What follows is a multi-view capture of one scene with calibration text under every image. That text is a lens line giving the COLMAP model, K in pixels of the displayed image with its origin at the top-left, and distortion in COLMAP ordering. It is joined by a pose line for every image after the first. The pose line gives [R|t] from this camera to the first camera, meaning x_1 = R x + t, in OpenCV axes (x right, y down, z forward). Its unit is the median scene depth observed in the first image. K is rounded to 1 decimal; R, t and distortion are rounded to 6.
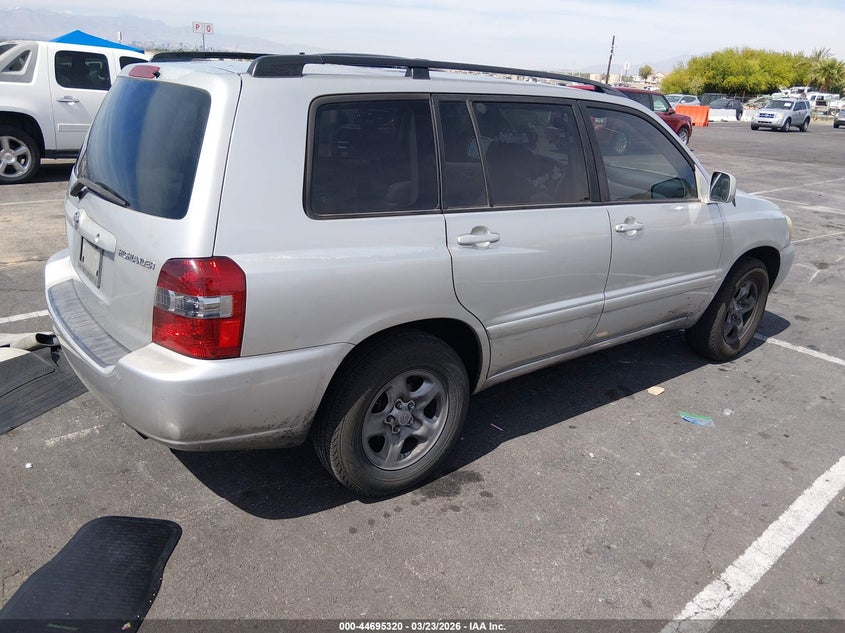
lens RADIAL K [[644.8, 0, 422.5], [0, 644.8, 316.5], [0, 0, 1]] dist [0.098179, -0.160028]
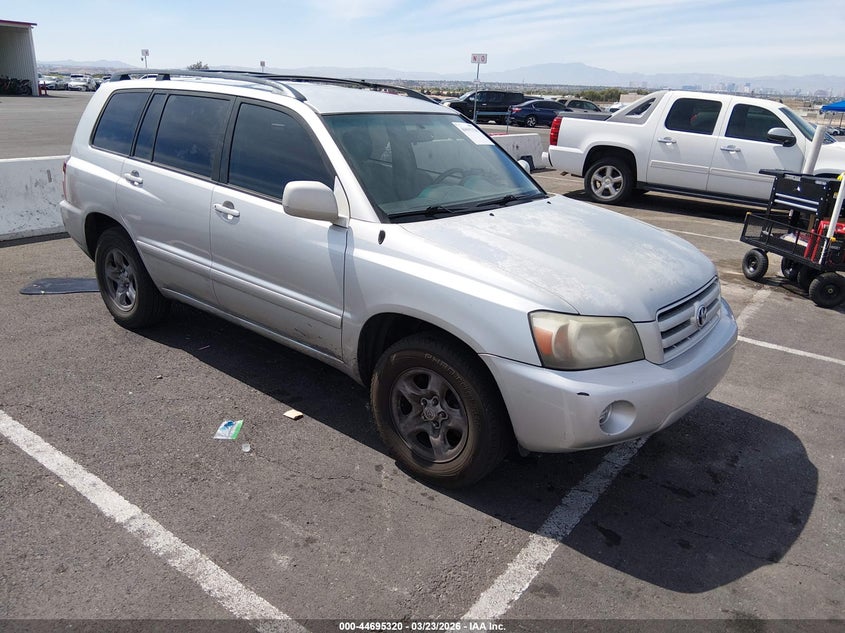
lens RADIAL K [[644.8, 0, 422.5], [0, 644.8, 316.5], [0, 0, 1]] dist [0.098179, -0.160028]
pose [[0.204366, 0.276831, -0.938935, 0.864601], [-0.367574, 0.910691, 0.188498, -0.178326], [0.907262, 0.306606, 0.287870, 0.613180]]
